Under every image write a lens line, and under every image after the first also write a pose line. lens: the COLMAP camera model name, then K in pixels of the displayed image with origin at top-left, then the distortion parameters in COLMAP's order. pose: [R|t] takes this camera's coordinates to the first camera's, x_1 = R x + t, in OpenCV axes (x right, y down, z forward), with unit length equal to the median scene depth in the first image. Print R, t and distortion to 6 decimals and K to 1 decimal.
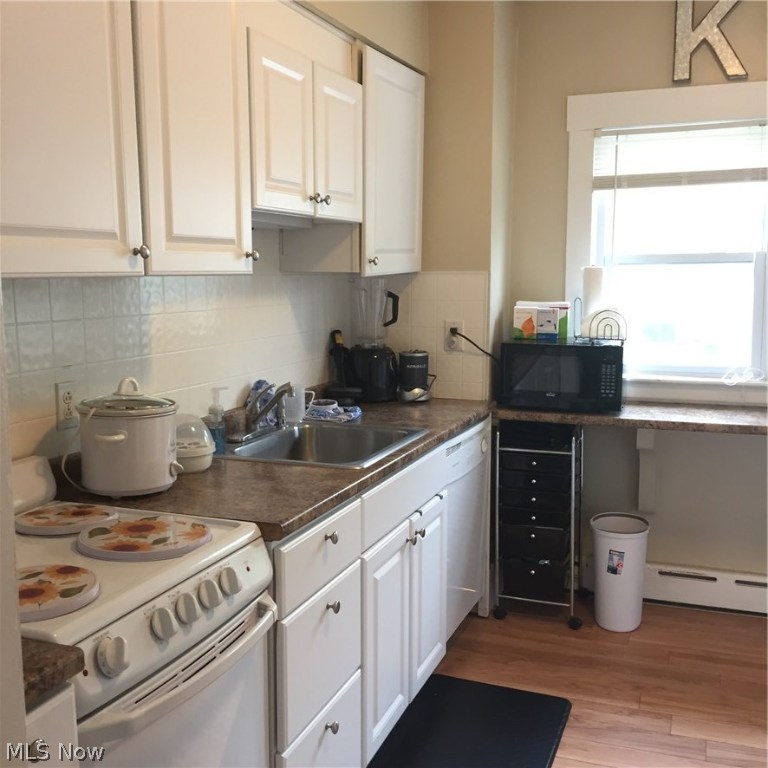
lens RADIAL K [[880.9, 0, 389.9], [0, 880.9, 383.9], [0, 0, 1]] dist [0.101898, -0.147840]
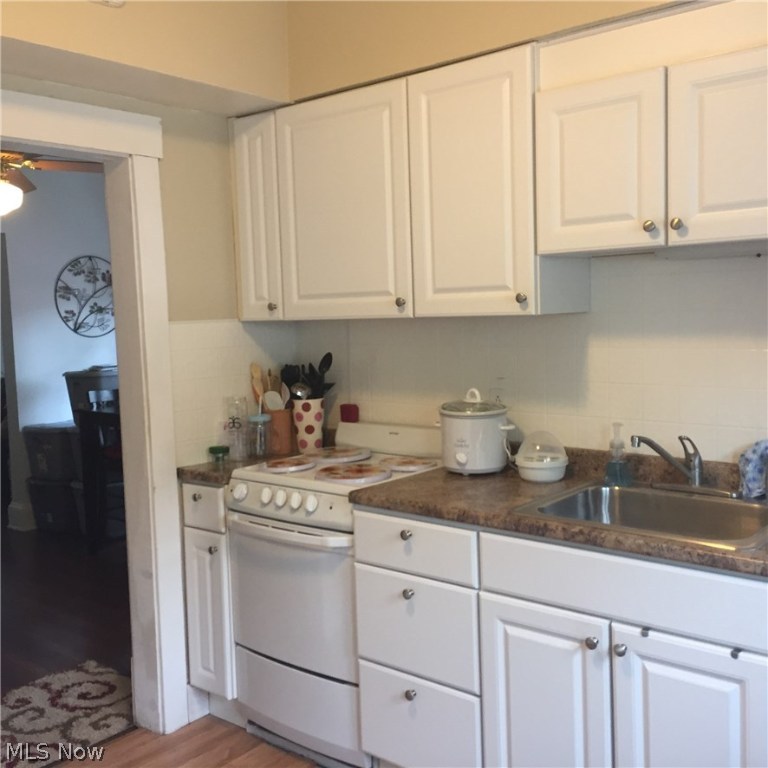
lens RADIAL K [[880.9, 0, 389.9], [0, 880.9, 383.9], [0, 0, 1]] dist [0.101898, -0.147840]
pose [[-0.338471, 0.090480, -0.936617, 0.838829], [-0.089469, 0.987762, 0.127753, -0.146353], [0.936714, 0.127039, -0.326234, 1.086050]]
